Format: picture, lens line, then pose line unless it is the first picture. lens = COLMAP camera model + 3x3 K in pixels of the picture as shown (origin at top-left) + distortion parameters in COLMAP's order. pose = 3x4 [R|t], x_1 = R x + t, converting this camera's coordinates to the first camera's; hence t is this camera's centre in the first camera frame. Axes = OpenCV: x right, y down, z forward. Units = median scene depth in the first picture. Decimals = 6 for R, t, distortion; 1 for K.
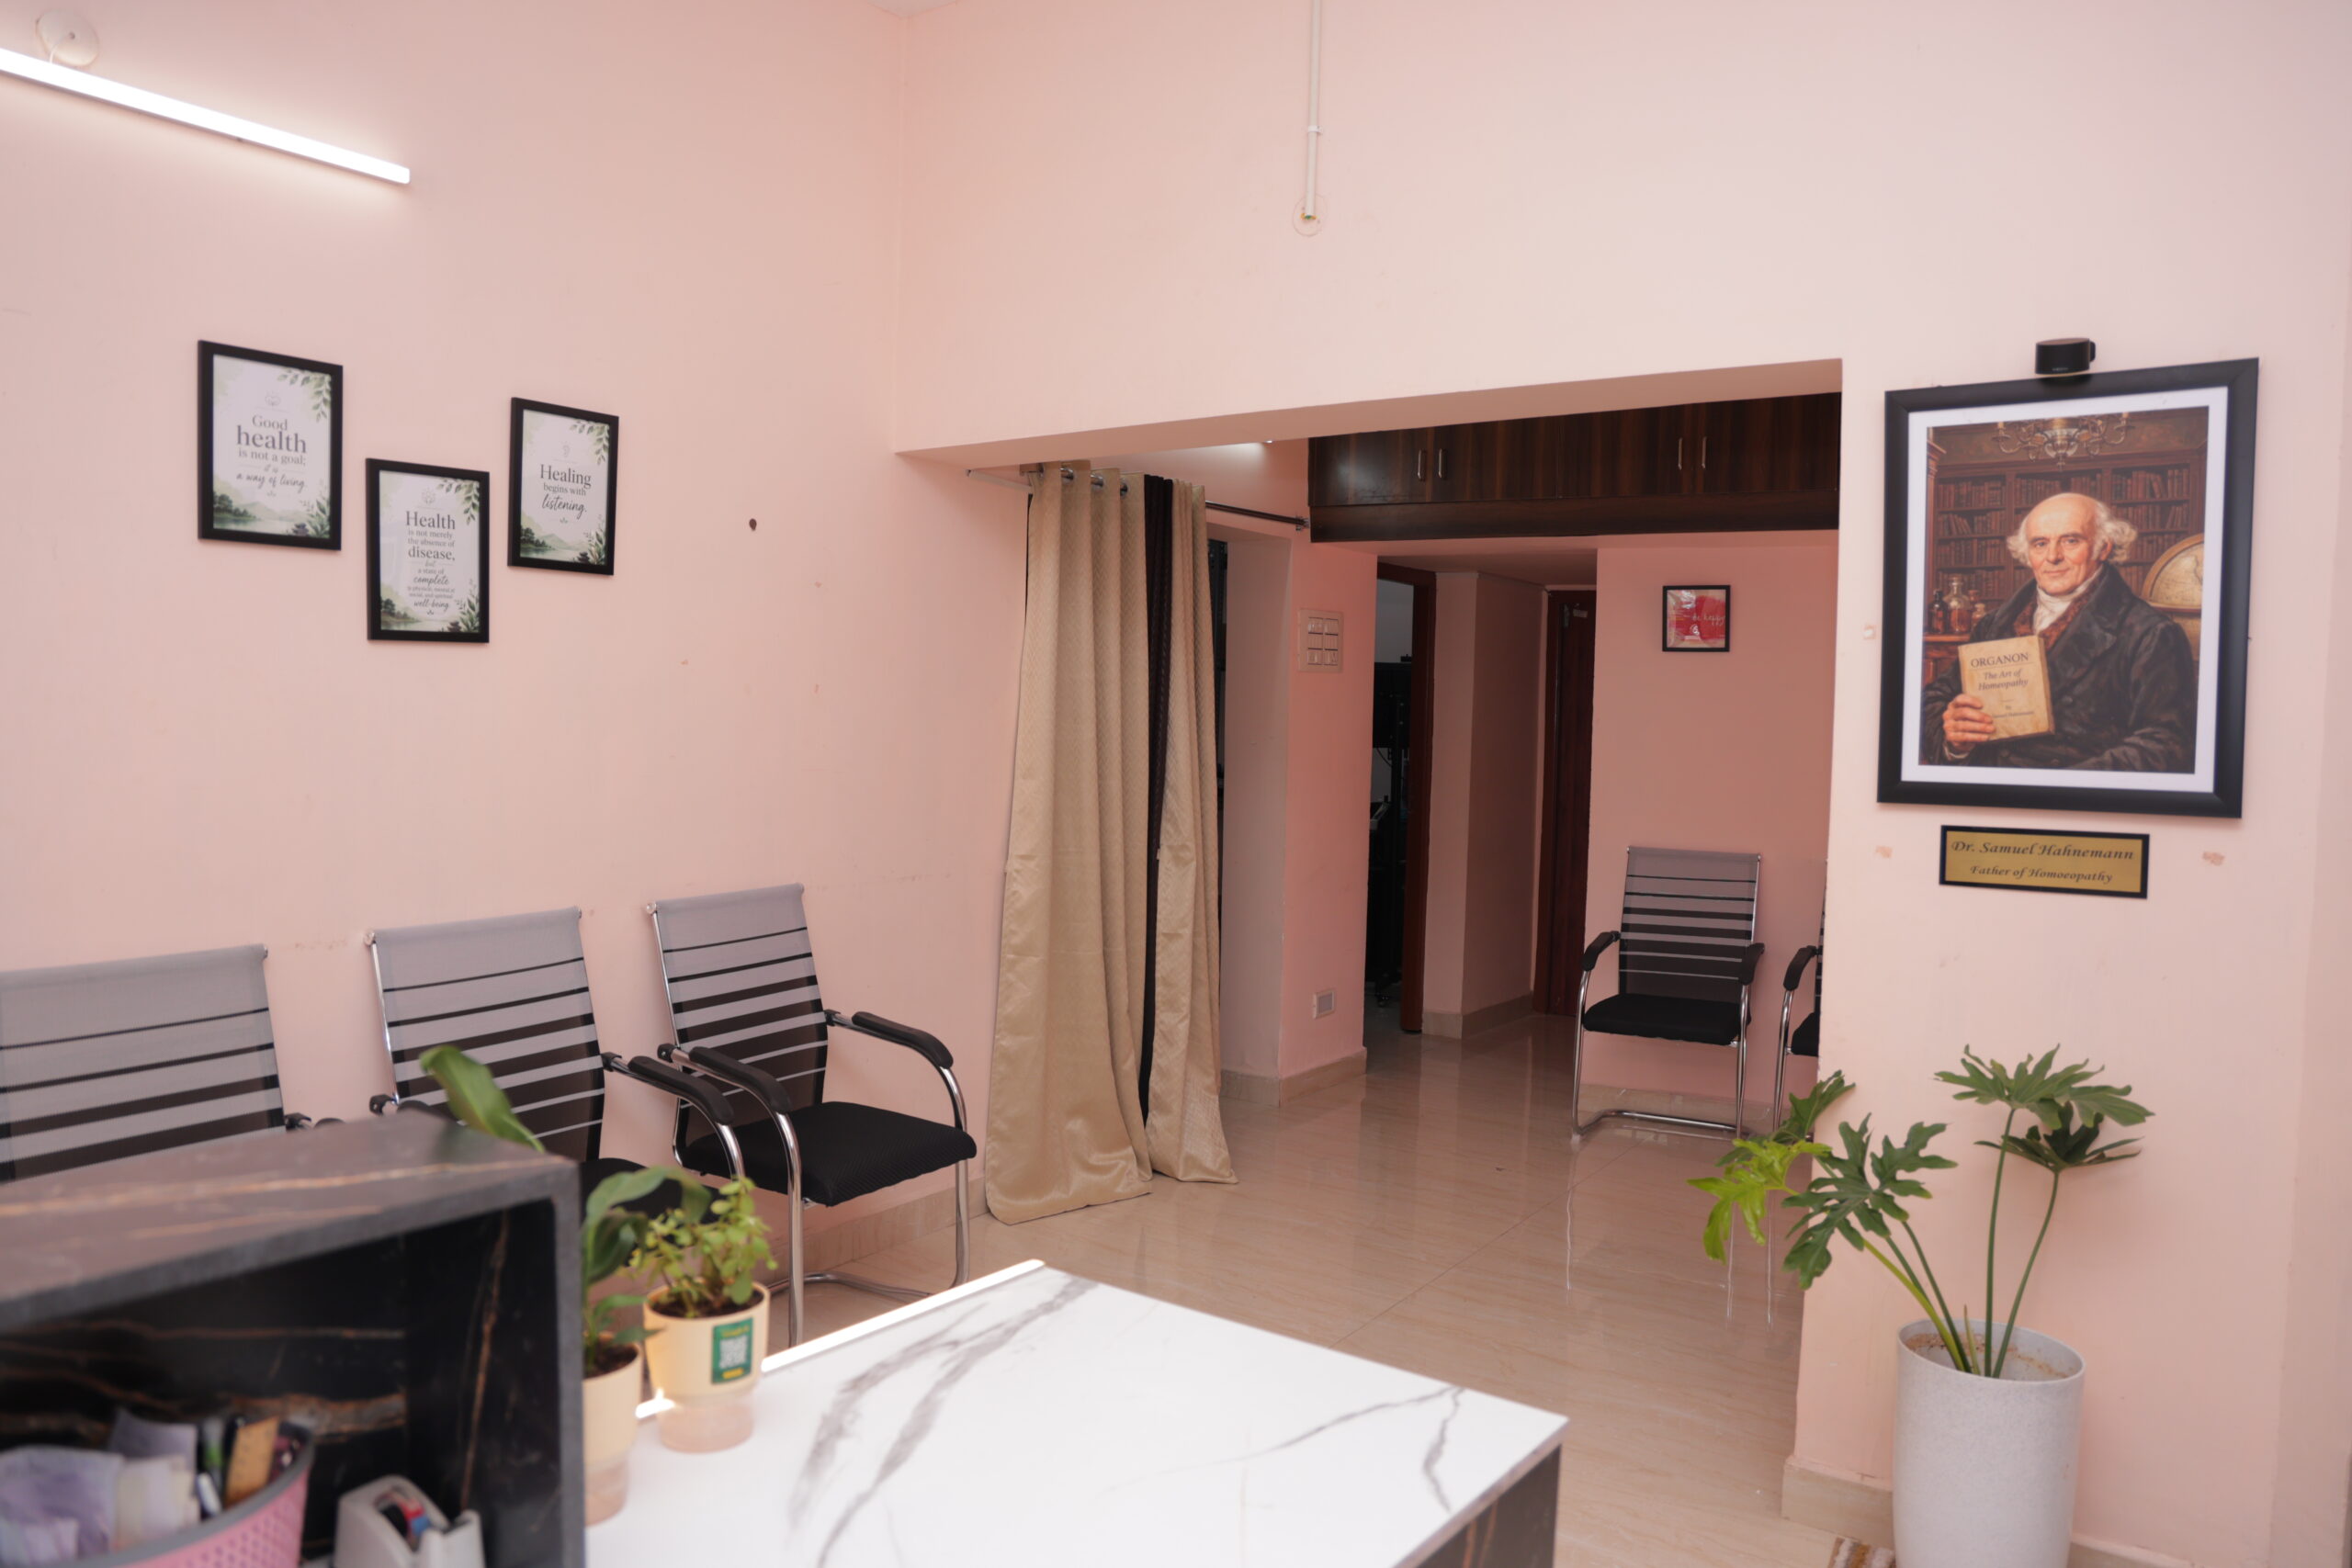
lens RADIAL K [[1609.4, 0, 1172.4], [0, 1609.4, 787.8], [0, 0, 1]] dist [-0.070749, 0.029852]
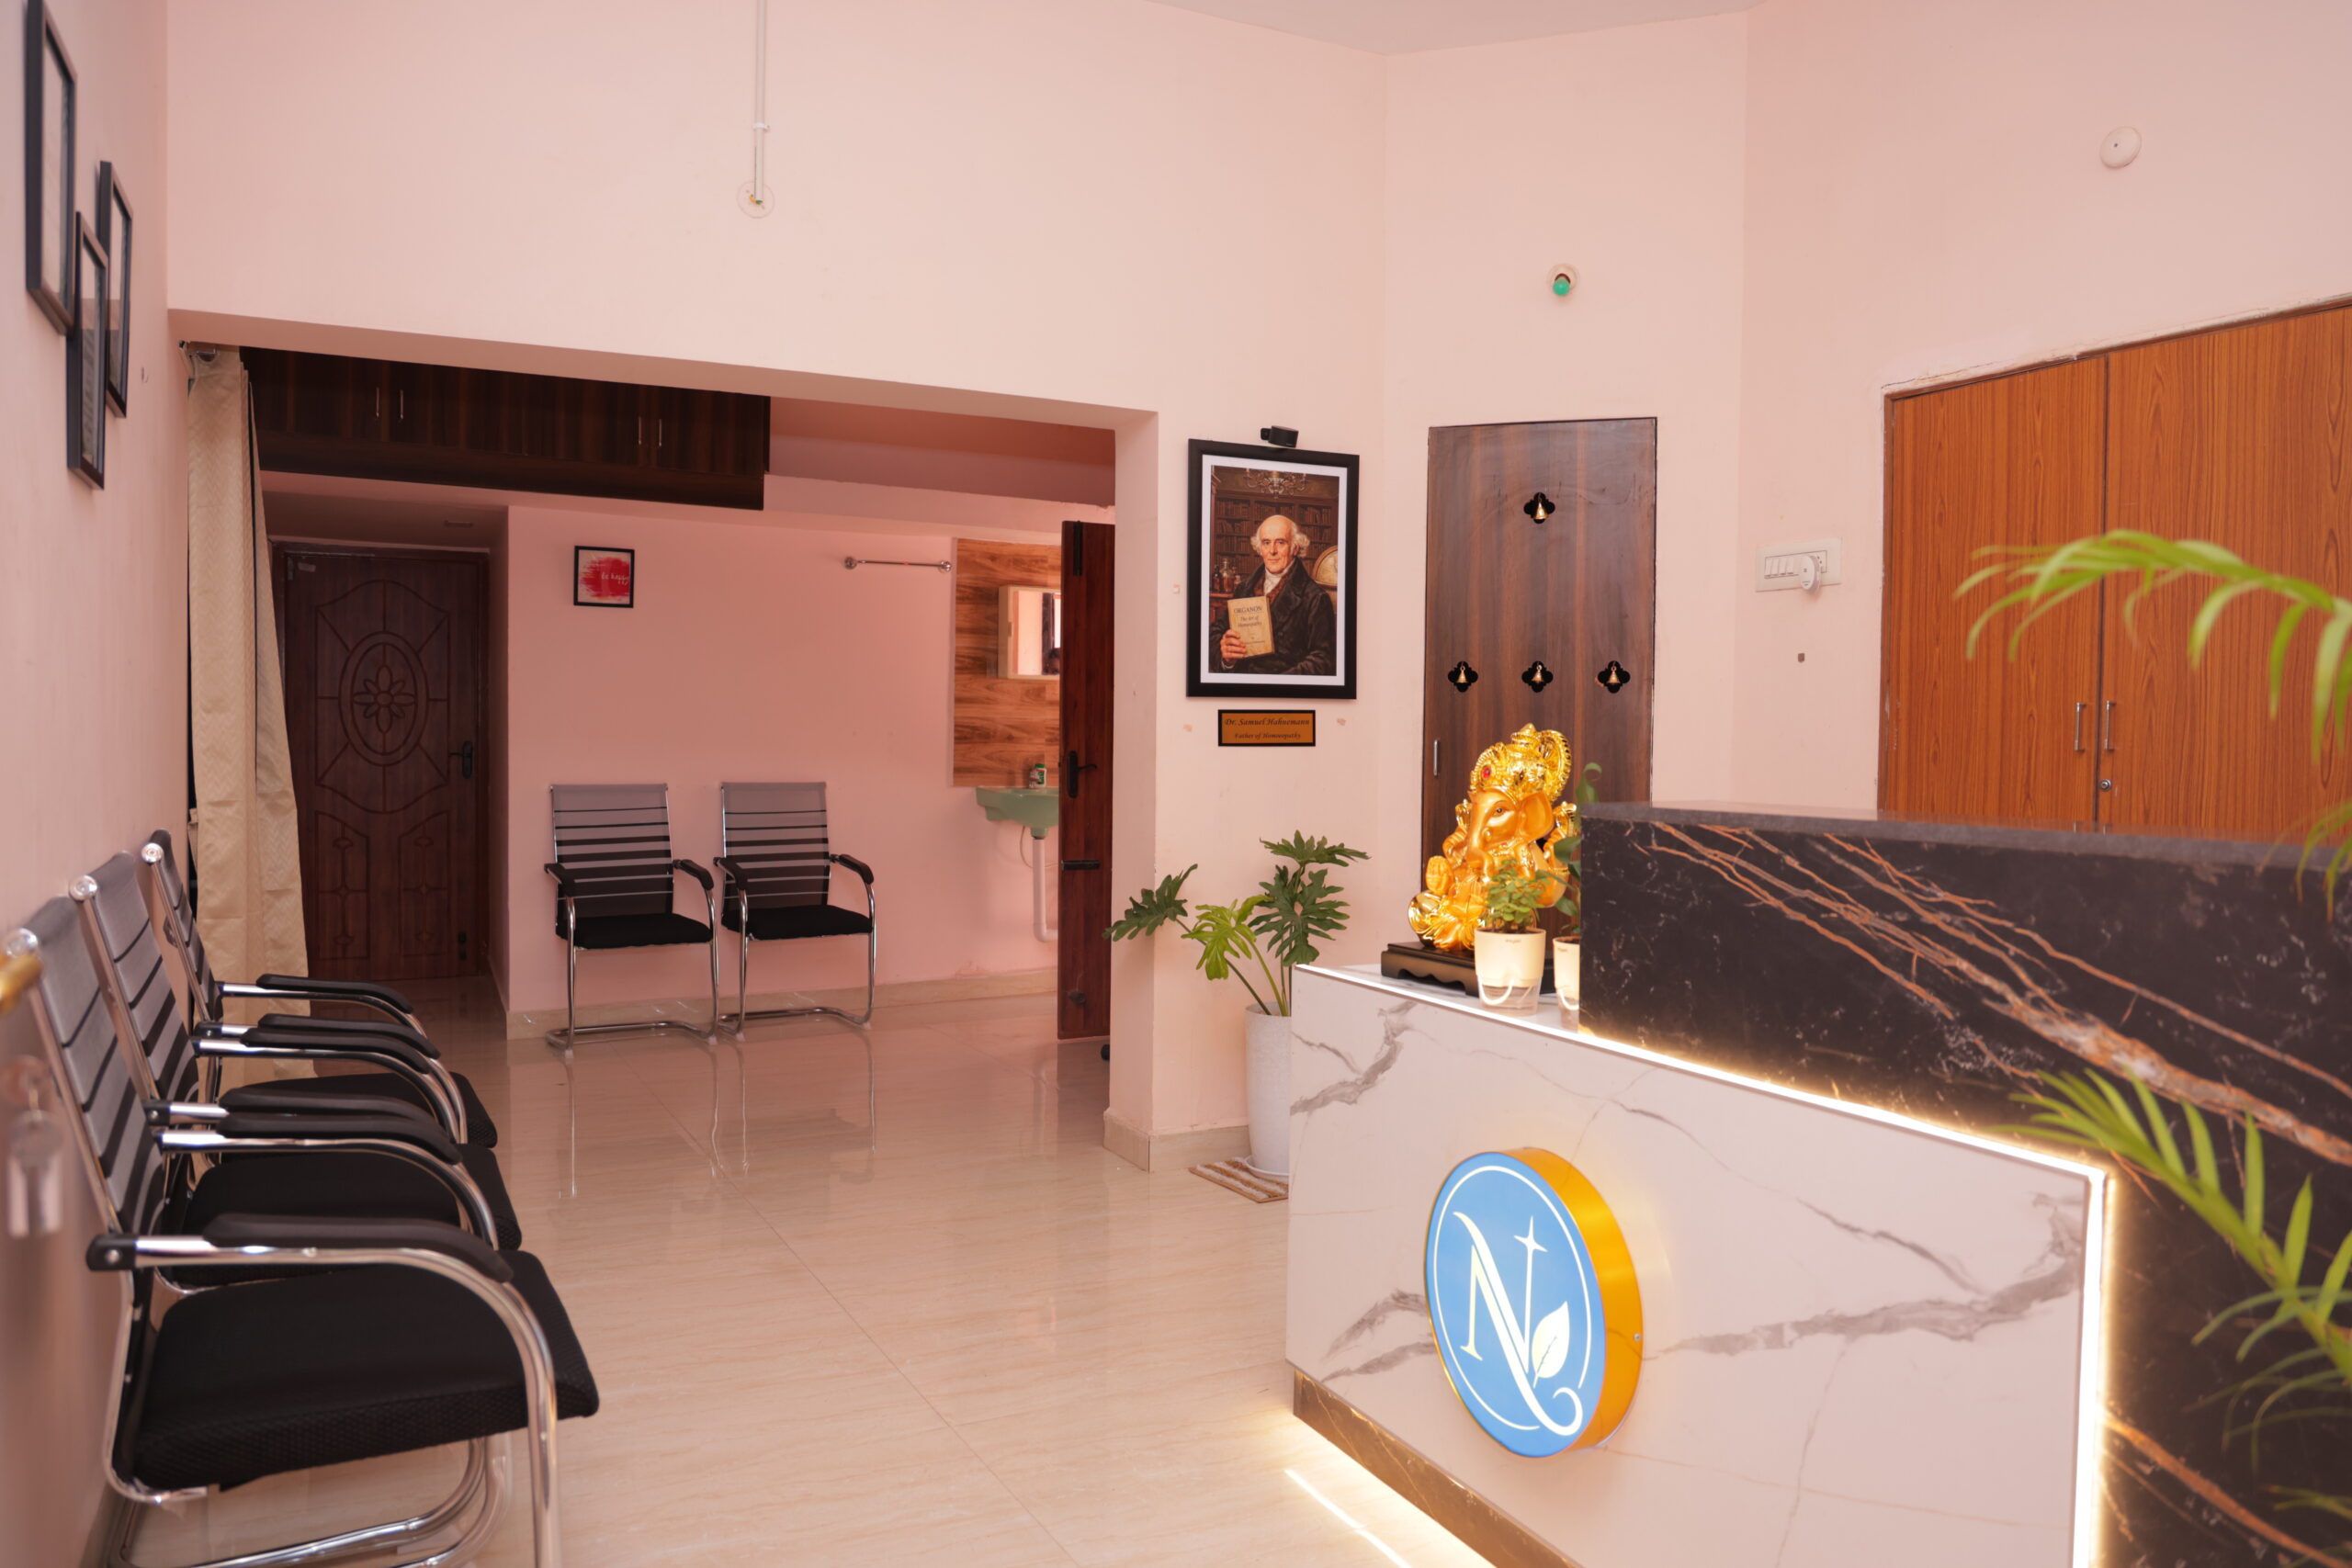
lens RADIAL K [[1609.4, 0, 1195.2], [0, 1609.4, 791.2], [0, 0, 1]] dist [-0.070749, 0.029852]
pose [[0.462977, -0.048402, 0.885048, -1.032184], [0.042416, 0.998574, 0.032422, 0.054577], [-0.885355, 0.022530, 0.464370, 0.258329]]
